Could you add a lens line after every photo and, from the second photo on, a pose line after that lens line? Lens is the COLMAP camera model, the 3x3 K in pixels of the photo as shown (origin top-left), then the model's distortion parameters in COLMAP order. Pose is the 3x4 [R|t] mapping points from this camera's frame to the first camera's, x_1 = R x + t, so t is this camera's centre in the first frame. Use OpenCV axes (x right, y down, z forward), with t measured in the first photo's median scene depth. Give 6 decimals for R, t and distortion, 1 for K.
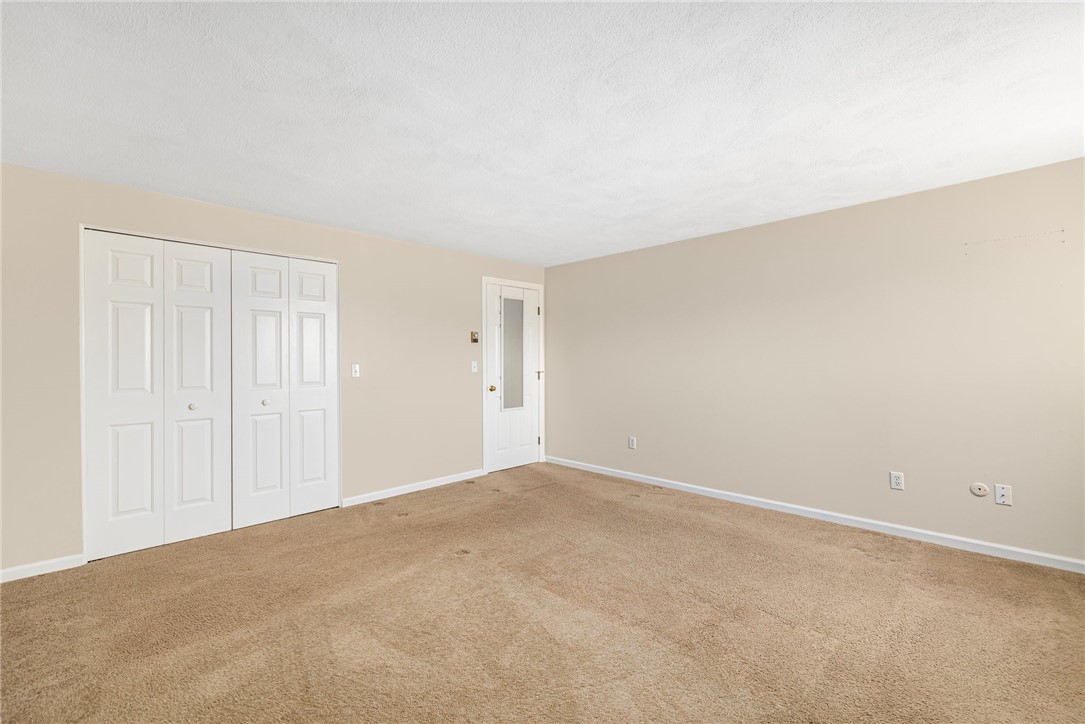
lens RADIAL K [[474.9, 0, 547.5], [0, 474.9, 360.7], [0, 0, 1]] dist [0.001813, 0.000123]
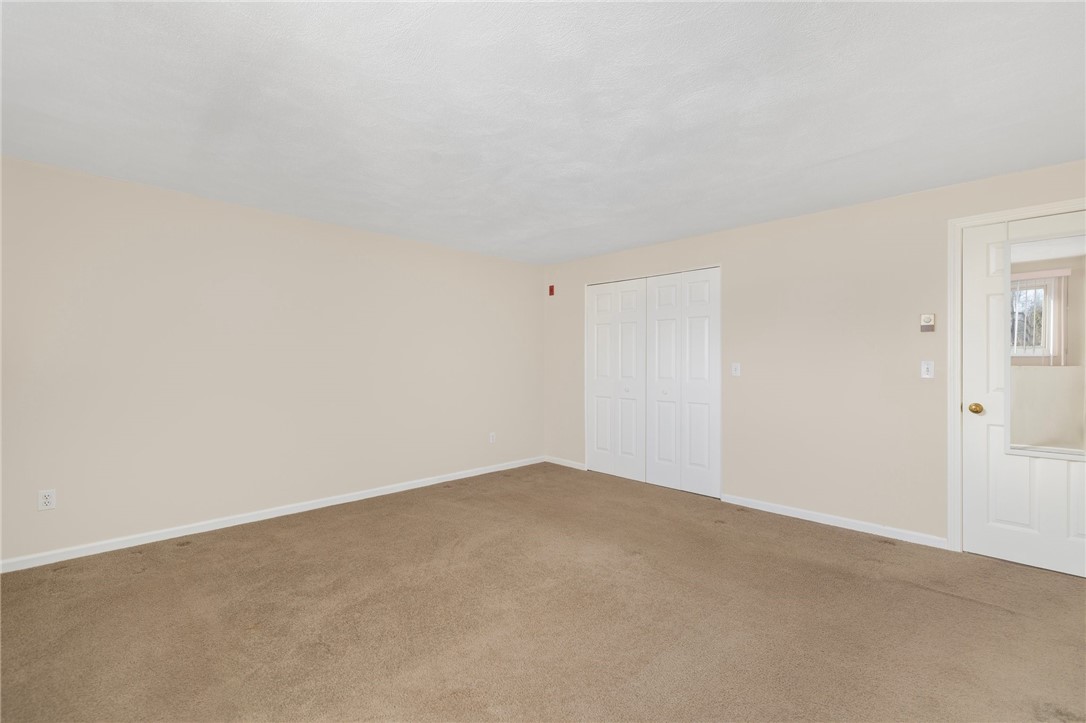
lens RADIAL K [[475.4, 0, 544.7], [0, 475.4, 359.4], [0, 0, 1]] dist [0.001813, 0.000123]
pose [[-0.012957, 0.004480, -0.999906, 0.582227], [-0.001424, 0.999989, 0.004499, -0.003423], [0.999915, 0.001482, -0.012950, 0.600859]]
